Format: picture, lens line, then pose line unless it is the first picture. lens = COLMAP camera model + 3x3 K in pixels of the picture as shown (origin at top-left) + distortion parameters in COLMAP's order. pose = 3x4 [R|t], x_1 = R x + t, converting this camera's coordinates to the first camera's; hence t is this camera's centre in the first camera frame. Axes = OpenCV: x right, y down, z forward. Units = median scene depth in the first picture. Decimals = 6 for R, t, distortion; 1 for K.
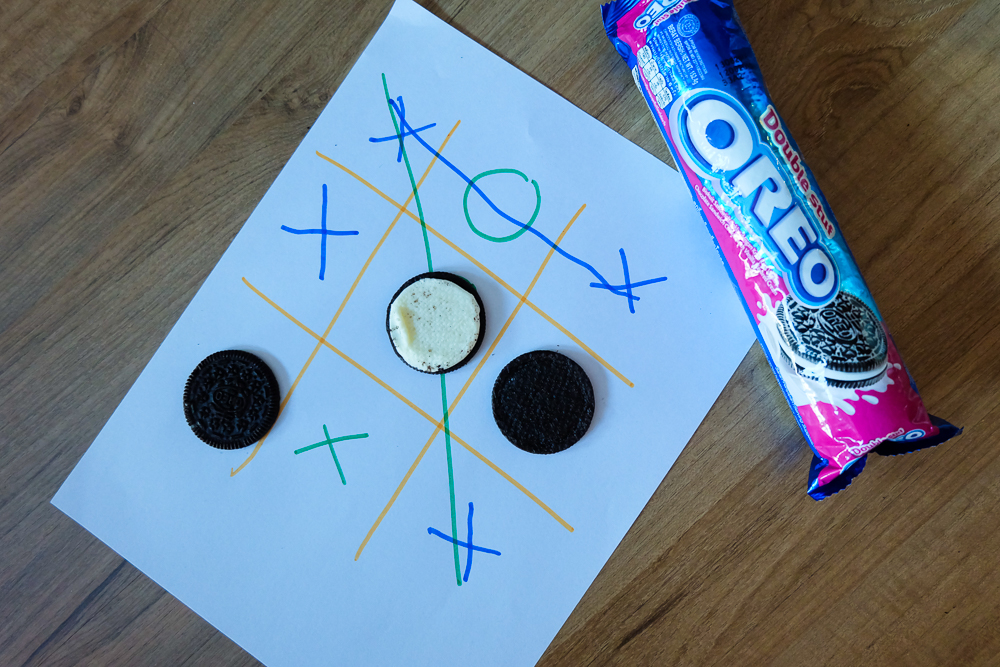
lens RADIAL K [[712.9, 0, 495.7], [0, 712.9, 335.0], [0, 0, 1]] dist [-0.049866, 0.031354]
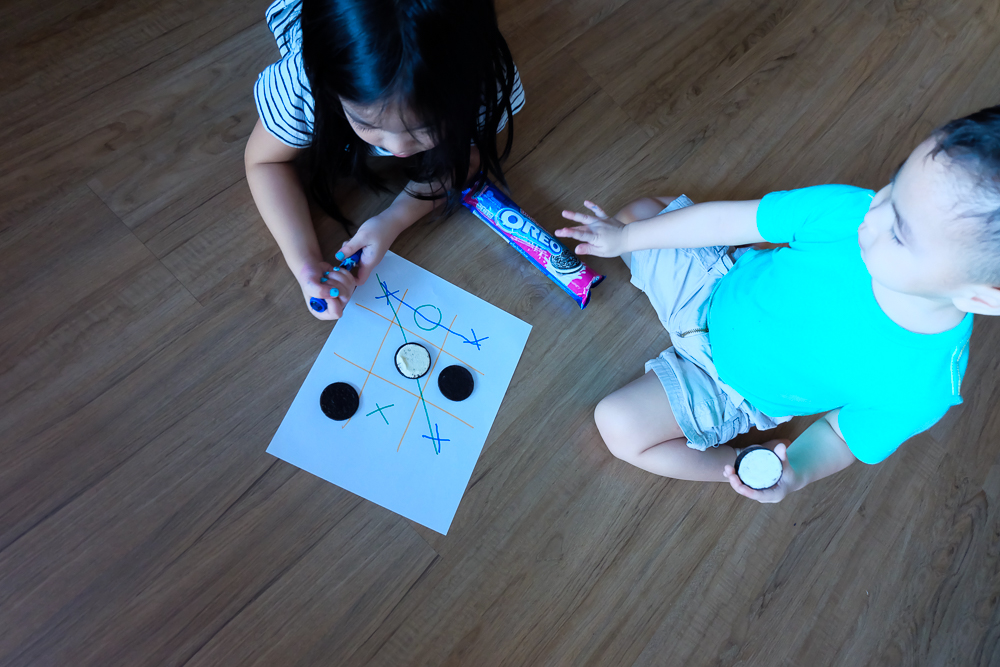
lens RADIAL K [[712.9, 0, 501.3], [0, 712.9, 332.7], [0, 0, 1]] dist [-0.049866, 0.031354]
pose [[0.824202, -0.034409, 0.565249, -1.322840], [0.182431, 0.961074, -0.207501, 0.500500], [-0.536106, 0.274142, 0.798396, -1.364446]]
